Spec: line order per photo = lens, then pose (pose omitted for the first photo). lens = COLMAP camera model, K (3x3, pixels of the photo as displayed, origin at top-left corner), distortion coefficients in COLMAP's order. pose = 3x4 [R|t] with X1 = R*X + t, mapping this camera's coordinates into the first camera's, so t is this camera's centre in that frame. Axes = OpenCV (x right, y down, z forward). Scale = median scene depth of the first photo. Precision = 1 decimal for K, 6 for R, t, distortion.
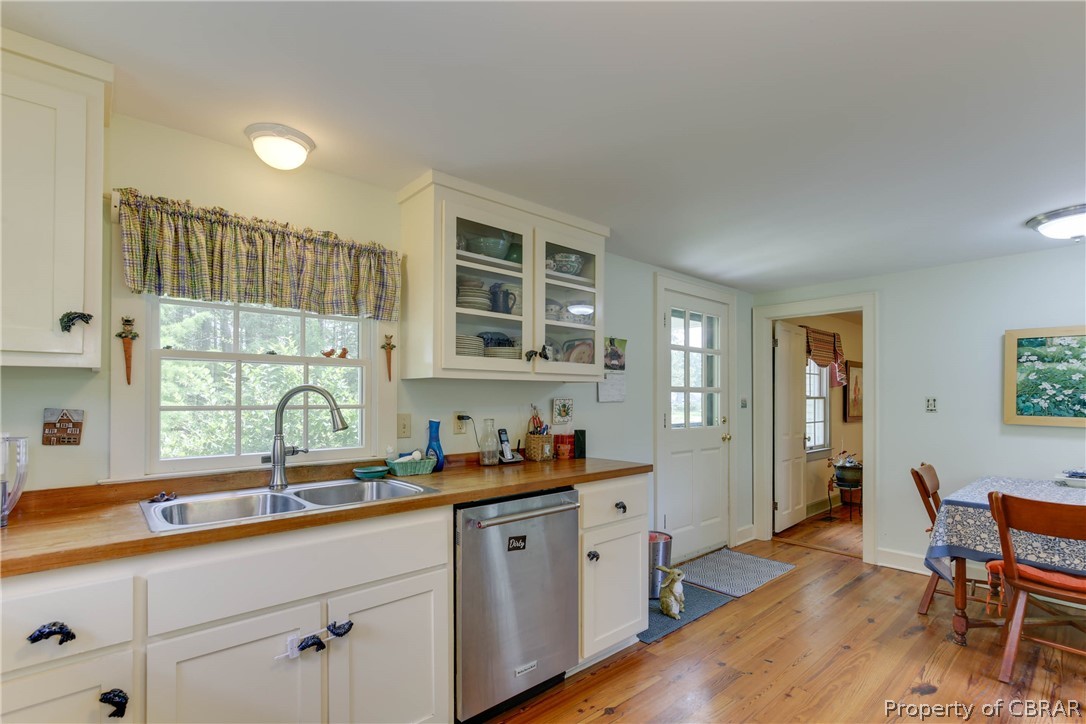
lens RADIAL K [[499.7, 0, 547.1], [0, 499.7, 389.0], [0, 0, 1]] dist [0.002273, 0.000423]
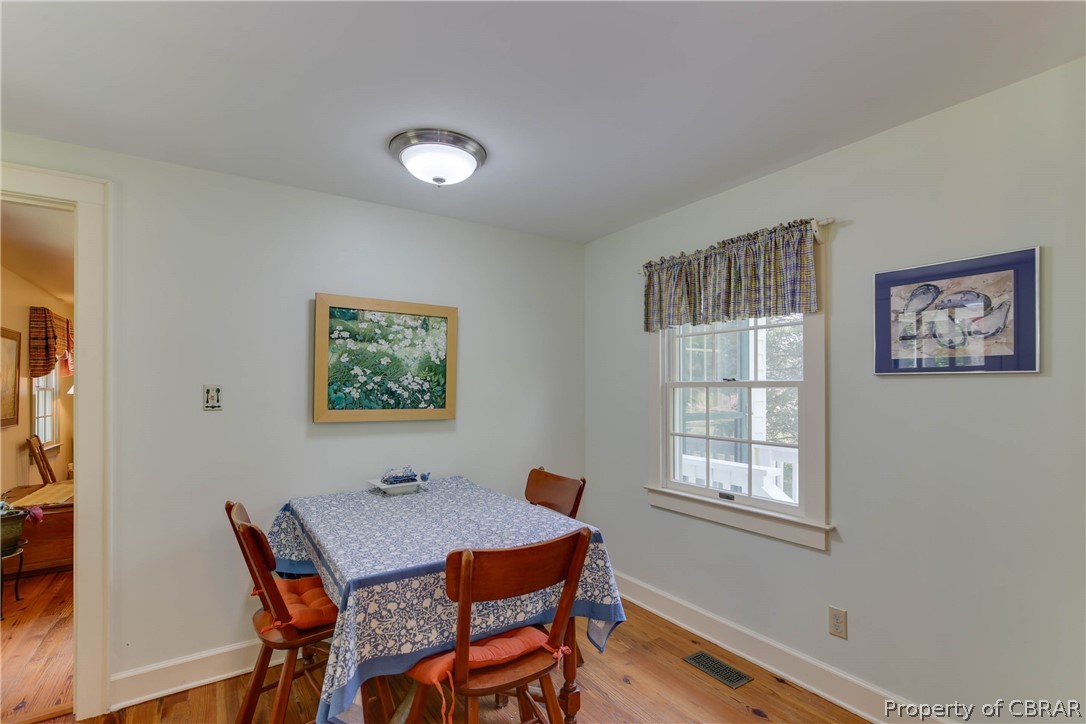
lens RADIAL K [[499.7, 0, 547.1], [0, 499.7, 389.0], [0, 0, 1]] dist [0.002273, 0.000423]
pose [[0.116008, -0.007834, 0.993217, 0.251088], [-0.013969, 0.999857, 0.009518, 0.010503], [-0.993150, -0.014979, 0.115882, 0.617933]]
